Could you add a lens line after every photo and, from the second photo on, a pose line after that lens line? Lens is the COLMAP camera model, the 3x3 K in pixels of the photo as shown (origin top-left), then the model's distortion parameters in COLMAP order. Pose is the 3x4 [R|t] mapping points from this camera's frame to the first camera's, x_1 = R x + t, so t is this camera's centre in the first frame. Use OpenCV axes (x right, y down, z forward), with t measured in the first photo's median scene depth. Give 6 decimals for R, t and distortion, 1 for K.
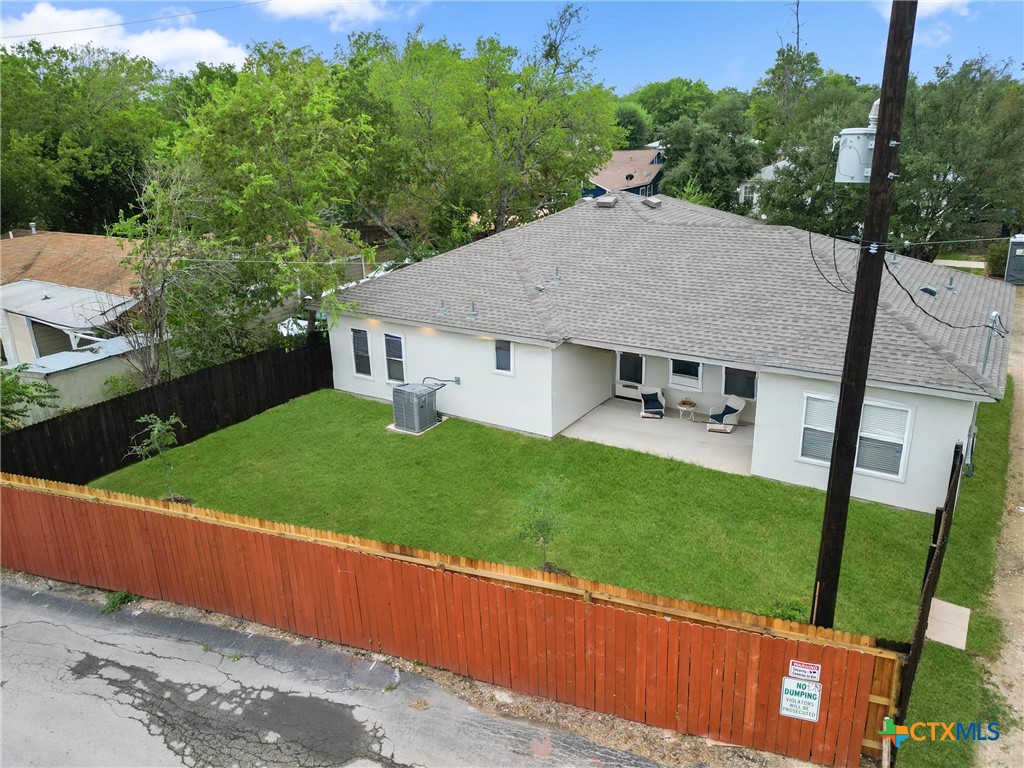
lens RADIAL K [[757.9, 0, 511.2], [0, 757.9, 389.0], [0, 0, 1]] dist [0.047418, -0.001746]
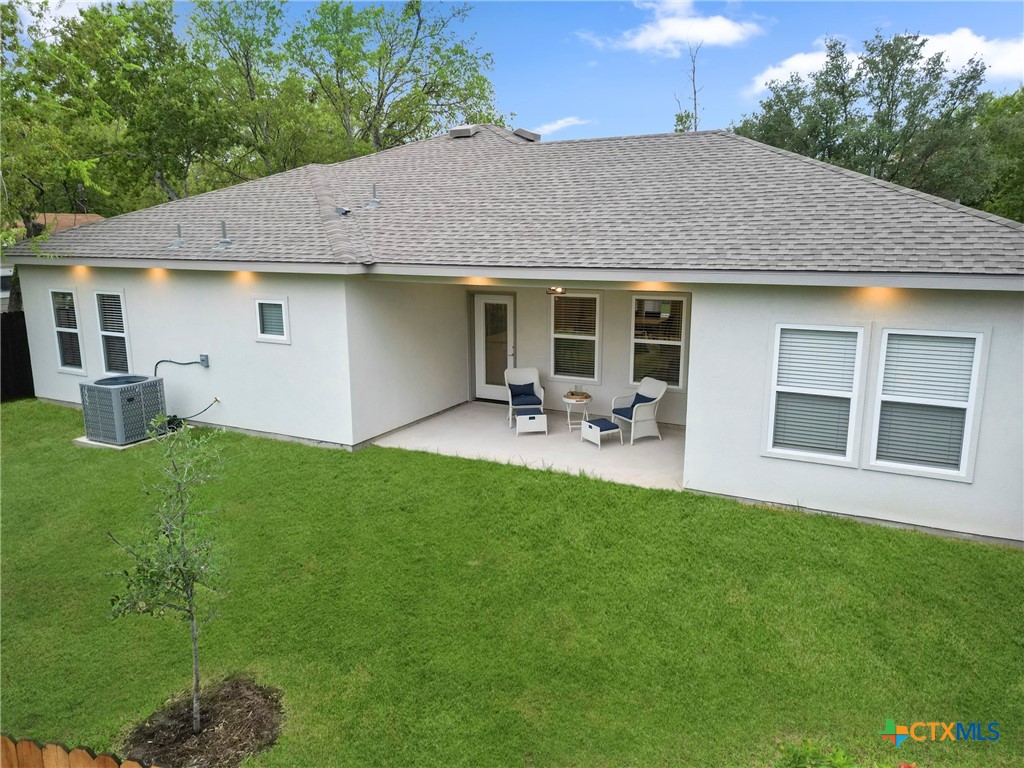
lens RADIAL K [[709.7, 0, 532.0], [0, 709.7, 383.9], [0, 0, 1]] dist [0.042471, -0.002752]
pose [[0.990922, 0.007534, 0.134226, 0.121276], [0.011055, 0.990481, -0.137208, 0.096895], [-0.133982, 0.137447, 0.981406, 0.446897]]
